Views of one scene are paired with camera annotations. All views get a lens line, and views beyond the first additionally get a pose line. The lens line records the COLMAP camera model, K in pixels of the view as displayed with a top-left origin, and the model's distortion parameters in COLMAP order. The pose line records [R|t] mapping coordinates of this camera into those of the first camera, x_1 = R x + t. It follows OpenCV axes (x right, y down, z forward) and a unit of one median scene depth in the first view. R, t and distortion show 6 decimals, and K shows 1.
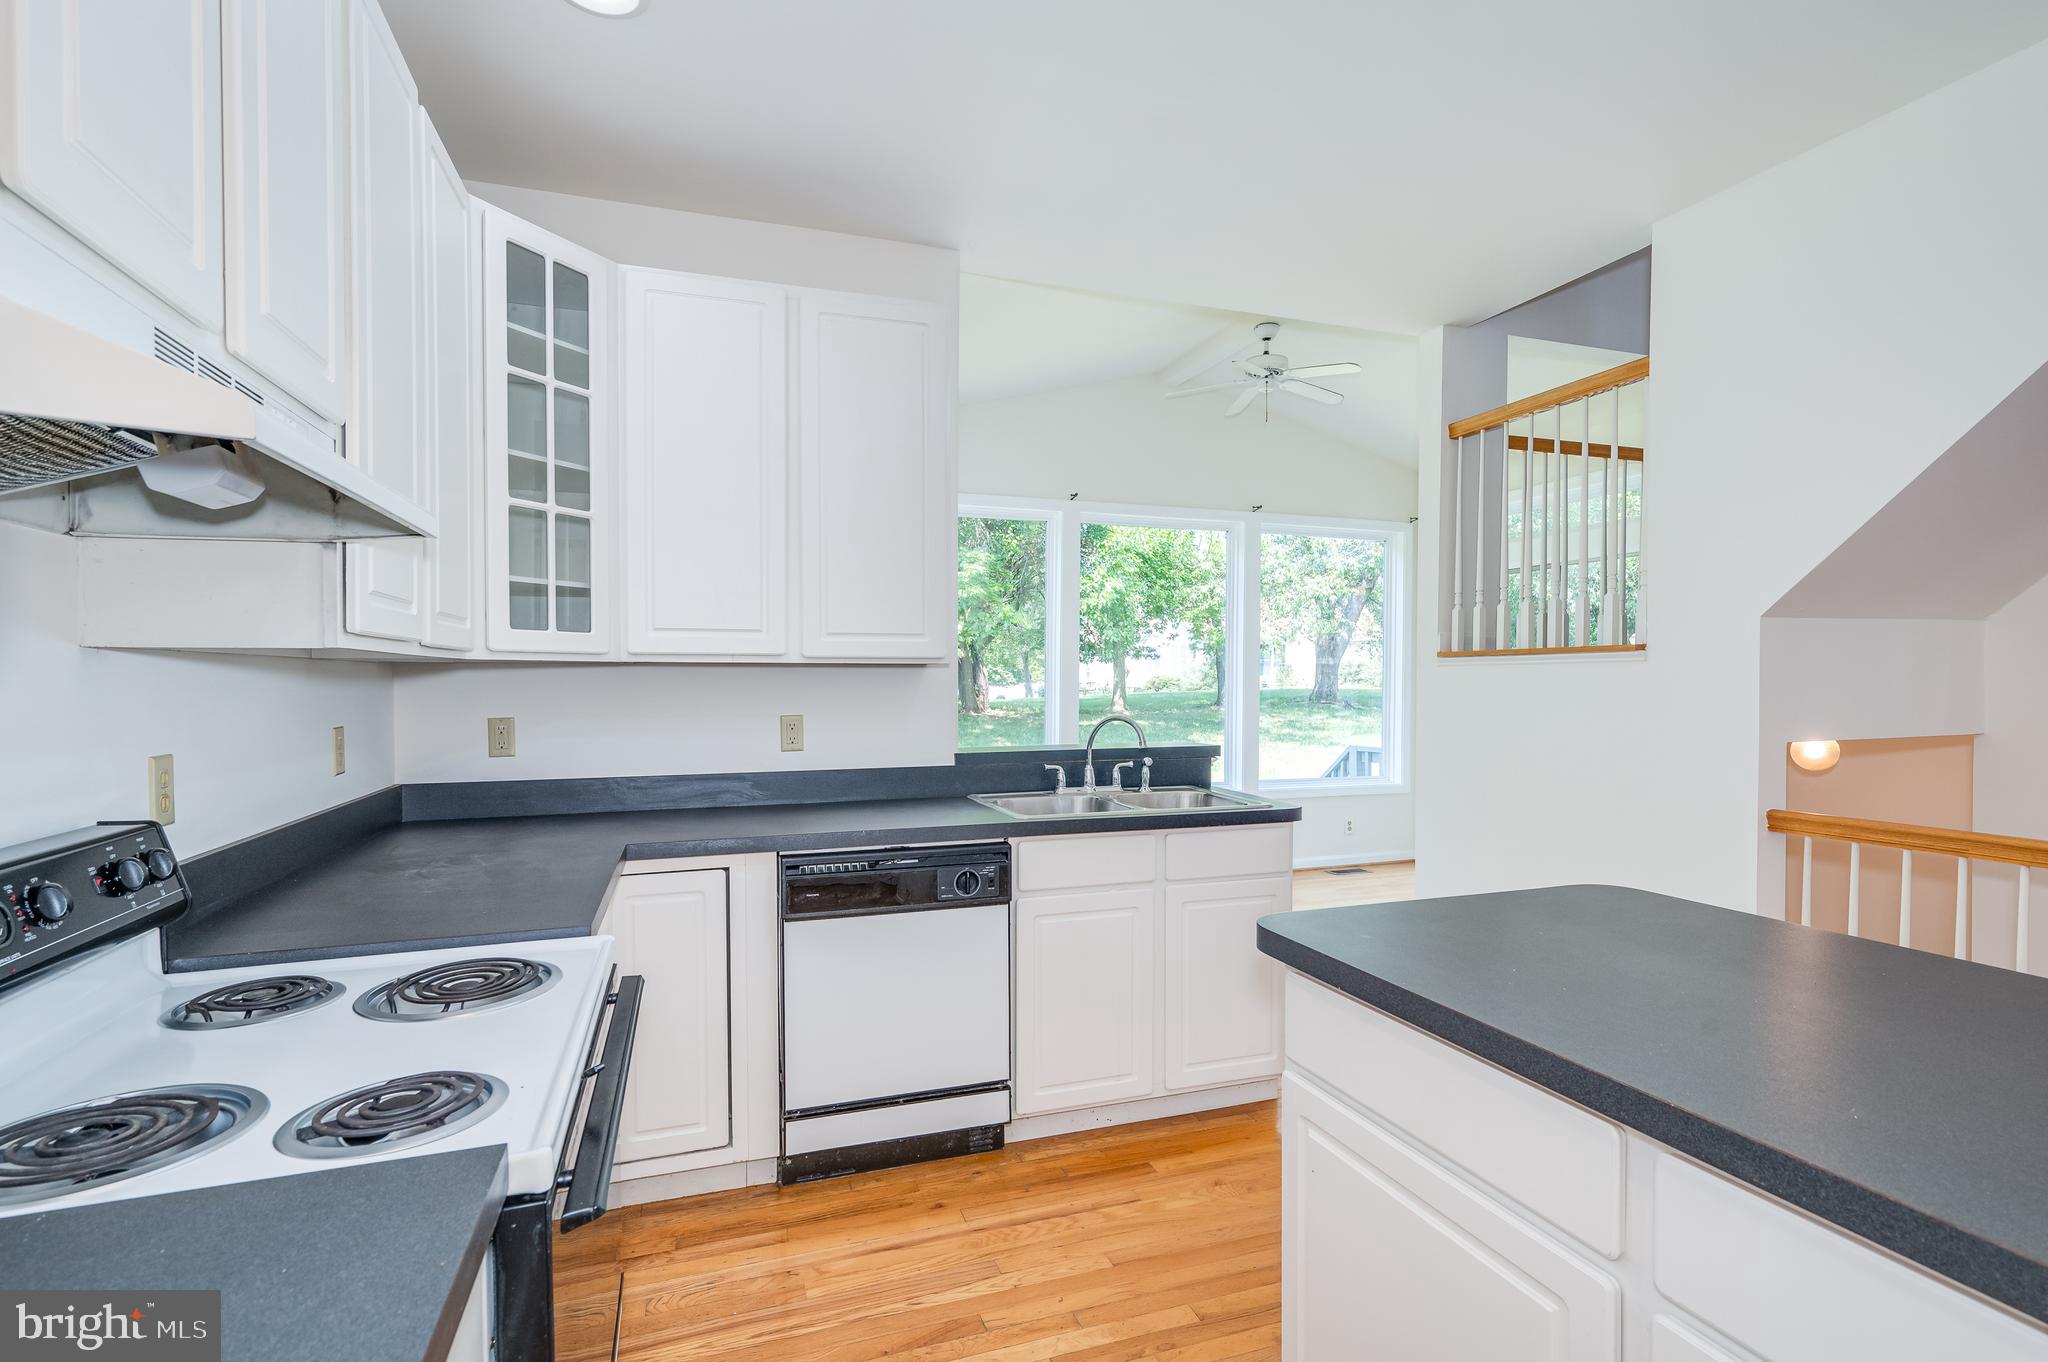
lens RADIAL K [[978.6, 0, 1024.9], [0, 978.6, 690.6], [0, 0, 1]] dist [0.002859, 0.000086]
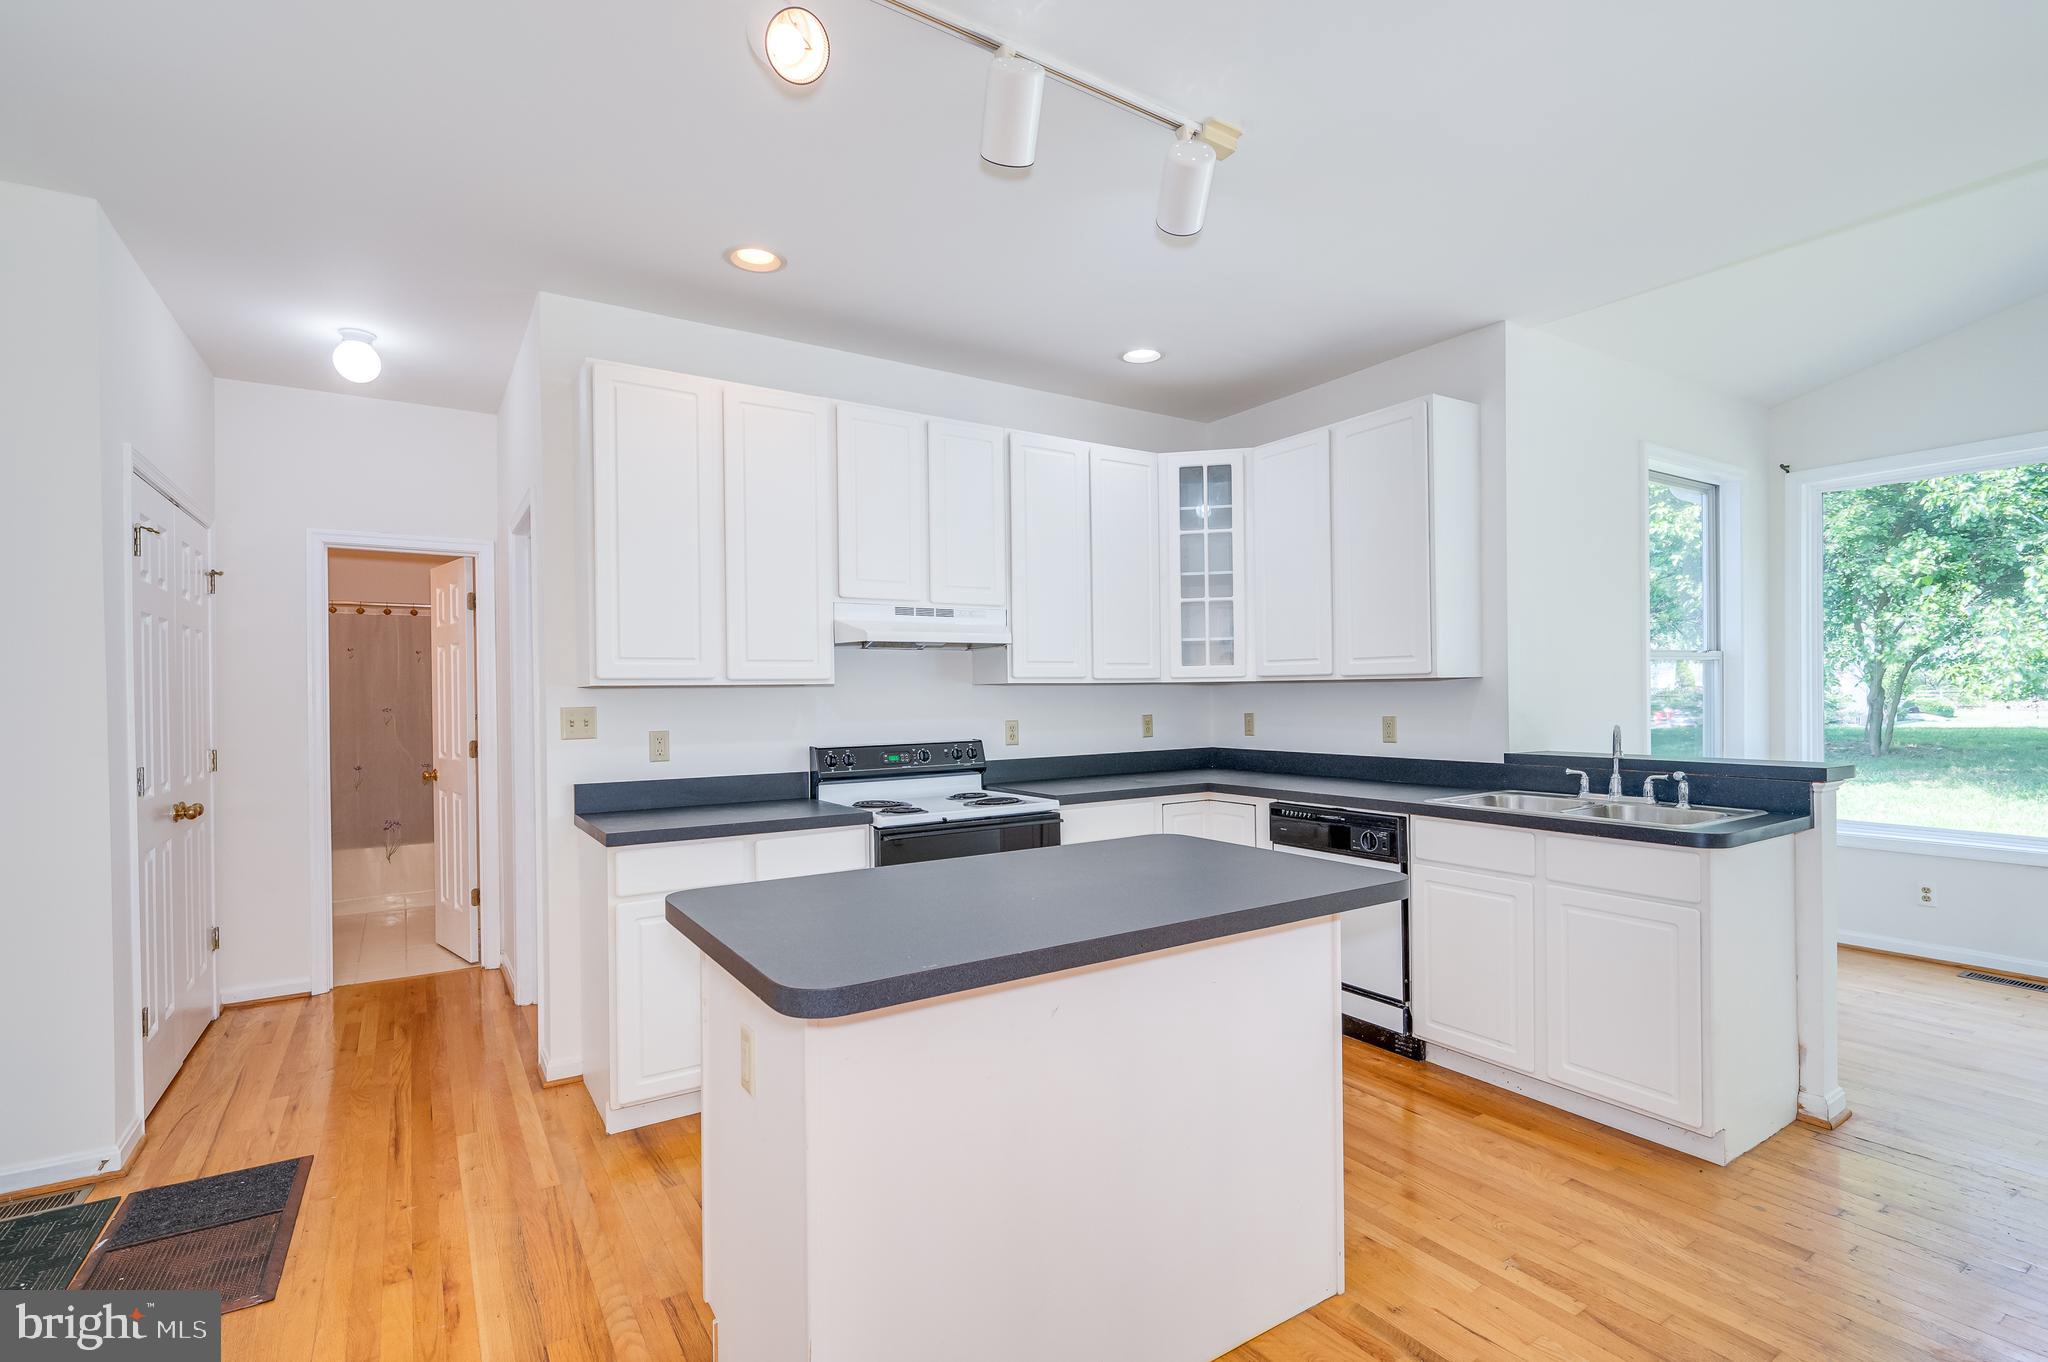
lens RADIAL K [[940.5, 0, 1026.2], [0, 940.5, 696.4], [0, 0, 1]] dist [-0.002372, 0.000013]
pose [[0.242326, 0.002675, -0.970191, 0.870783], [-0.001390, 0.999996, 0.002410, -0.005093], [0.970194, 0.000764, 0.242329, 0.180259]]
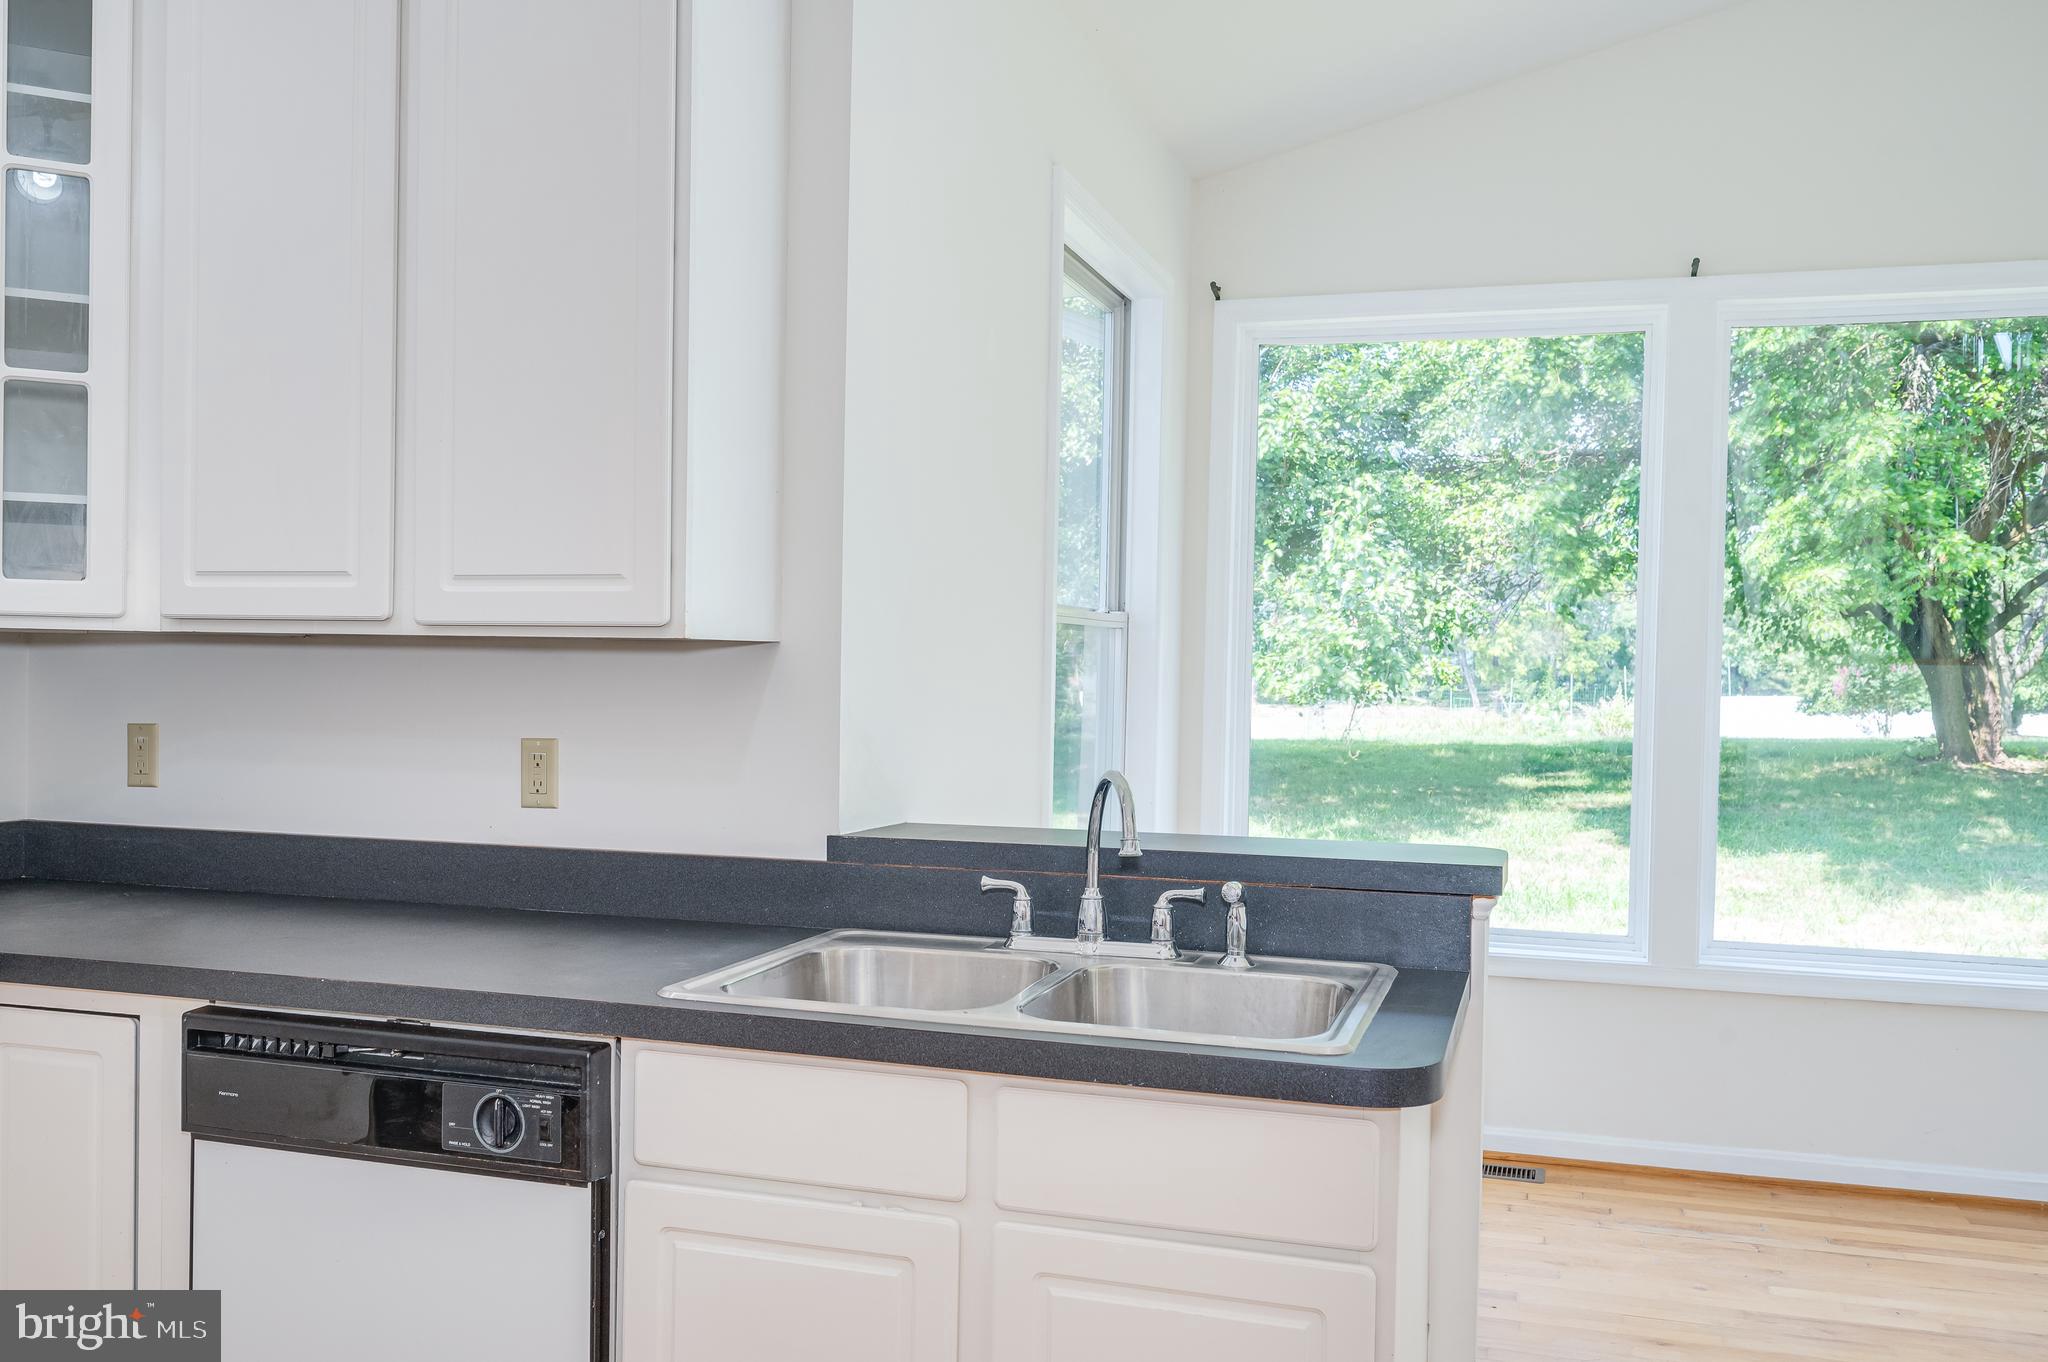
lens RADIAL K [[1695.5, 0, 1026.5], [0, 1695.5, 679.4], [0, 0, 1]] dist [0.007876, -0.009303]
pose [[0.802845, 0.016171, -0.595968, 0.477239], [-0.024929, 0.999668, -0.006457, -0.006272], [0.595666, 0.020041, 0.802982, 0.413042]]
